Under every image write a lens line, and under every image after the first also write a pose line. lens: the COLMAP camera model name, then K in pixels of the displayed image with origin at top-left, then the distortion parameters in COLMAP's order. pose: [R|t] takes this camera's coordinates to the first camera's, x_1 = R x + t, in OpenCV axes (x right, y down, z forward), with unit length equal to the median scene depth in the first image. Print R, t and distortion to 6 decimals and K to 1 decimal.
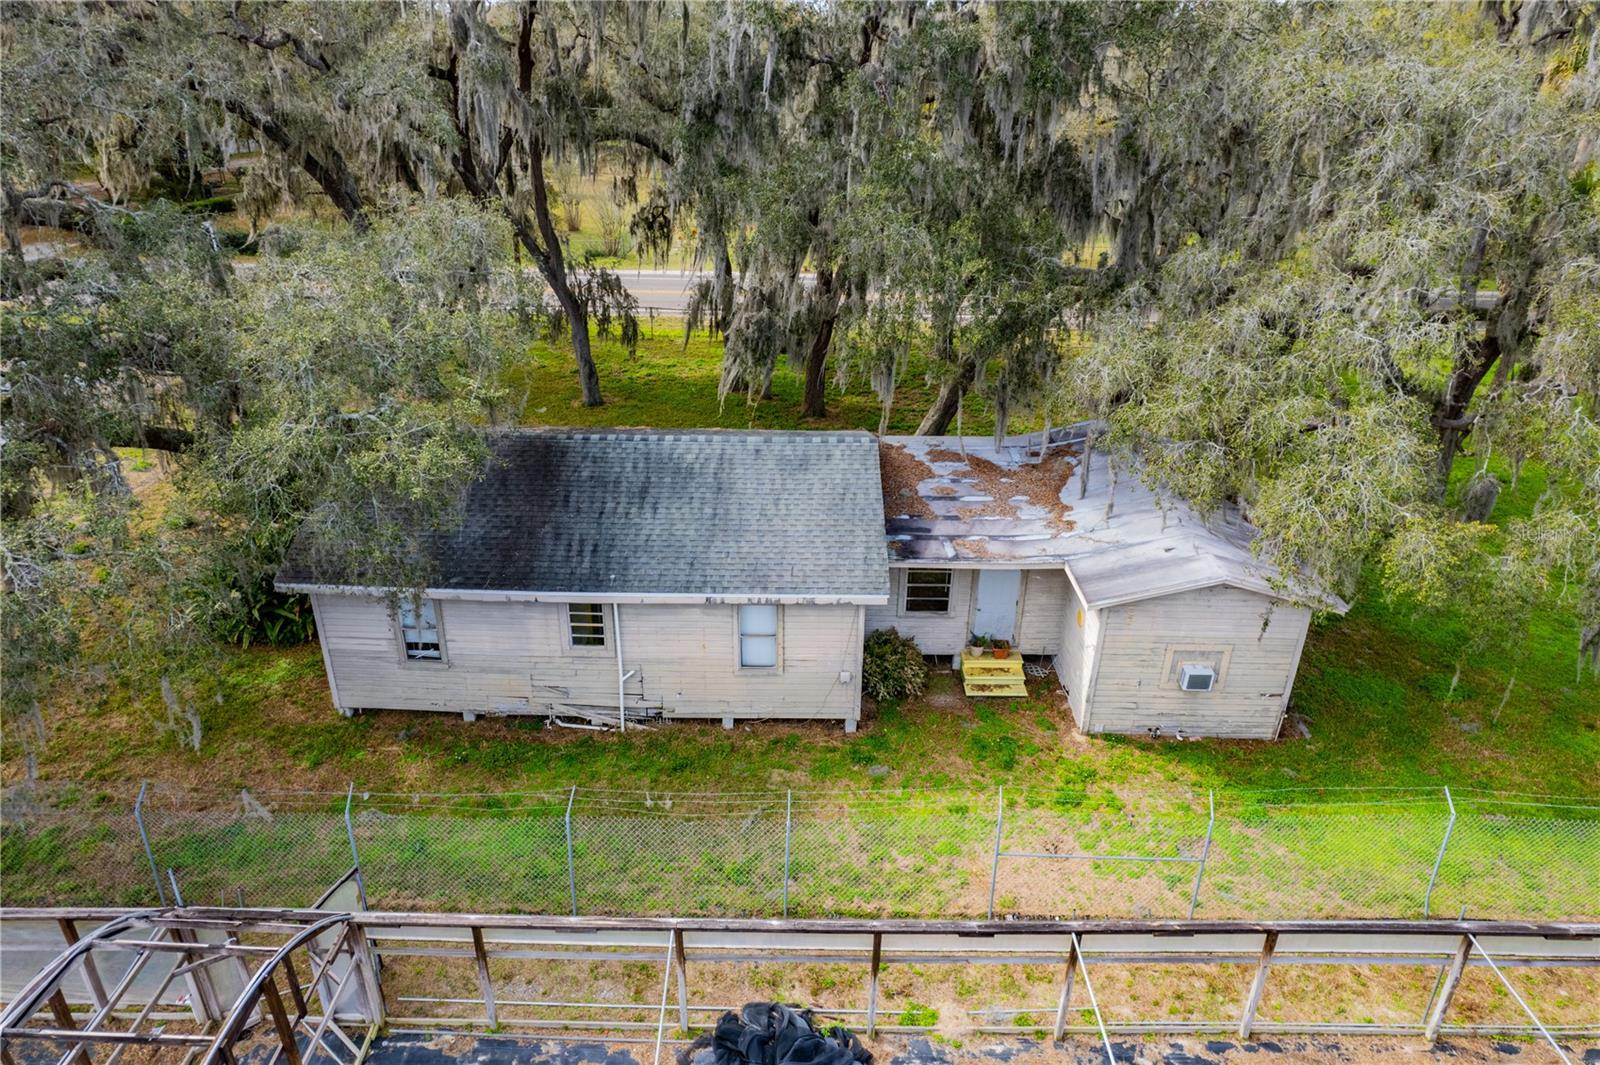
lens RADIAL K [[1026.8, 0, 793.7], [0, 1026.8, 535.2], [0, 0, 1]] dist [-0.078178, 0.073145]
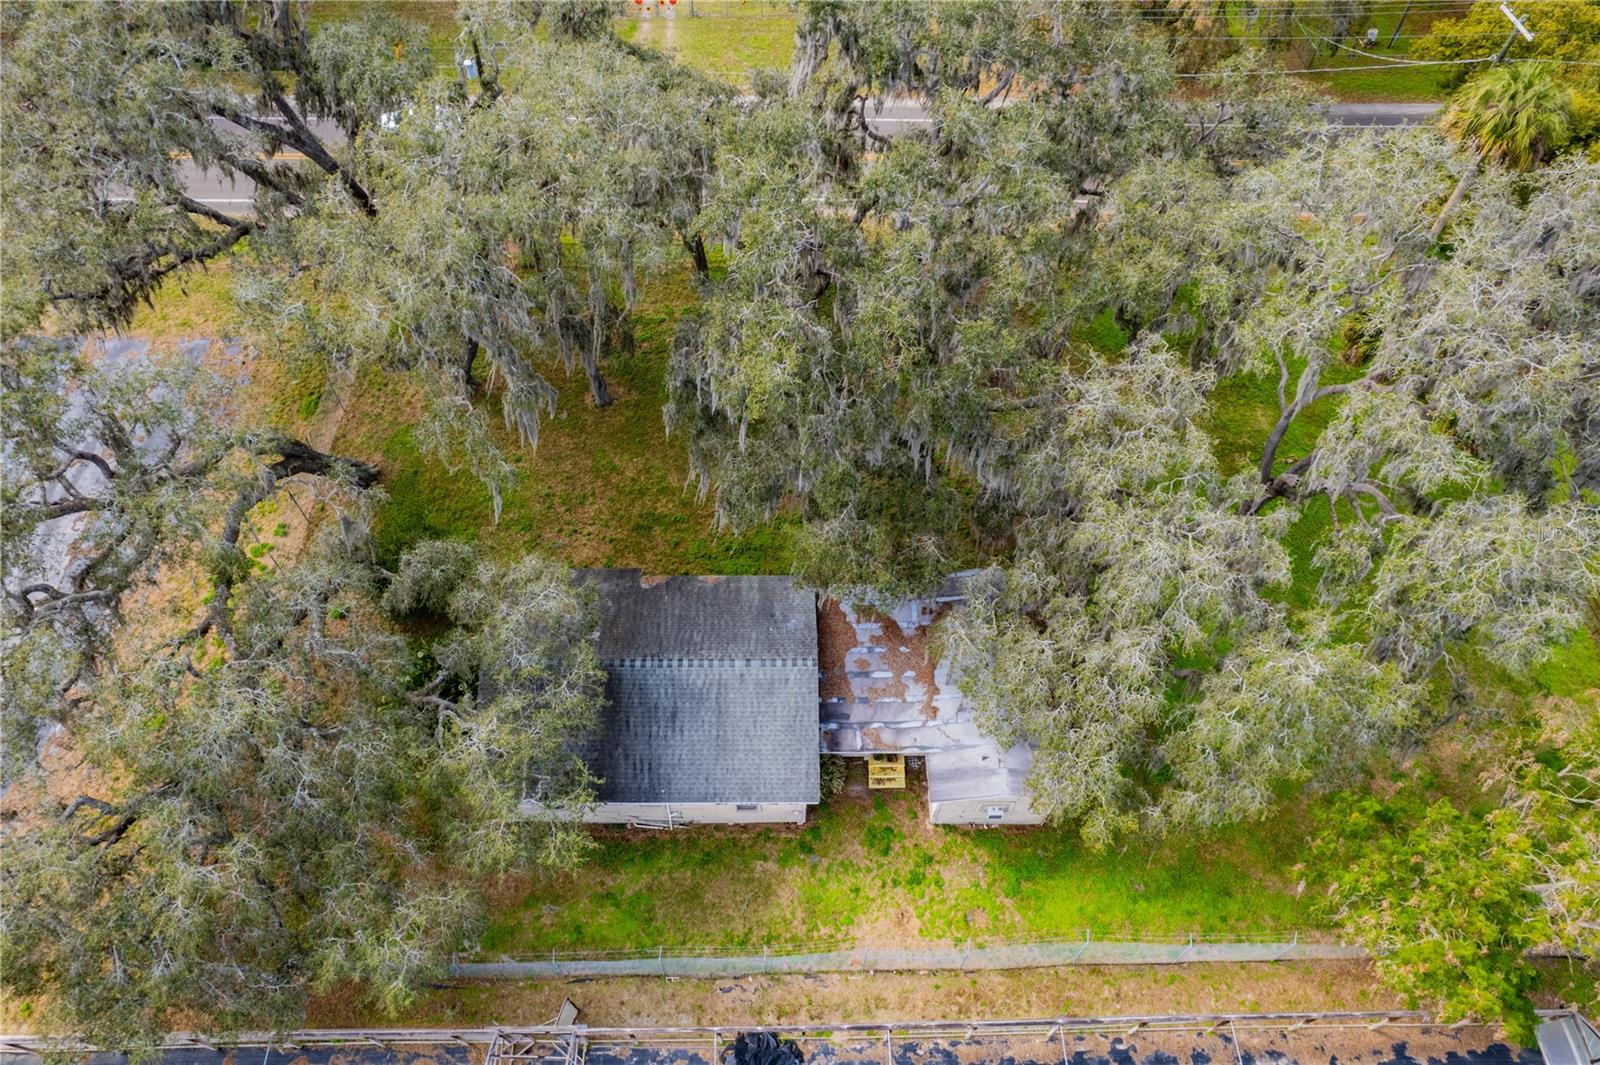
lens RADIAL K [[1026.8, 0, 793.7], [0, 1026.8, 535.2], [0, 0, 1]] dist [-0.078178, 0.073145]
pose [[0.999847, -0.015578, 0.007924, 0.038220], [0.009750, 0.873438, 0.486837, -1.112243], [-0.014505, -0.486686, 0.873457, -0.301238]]
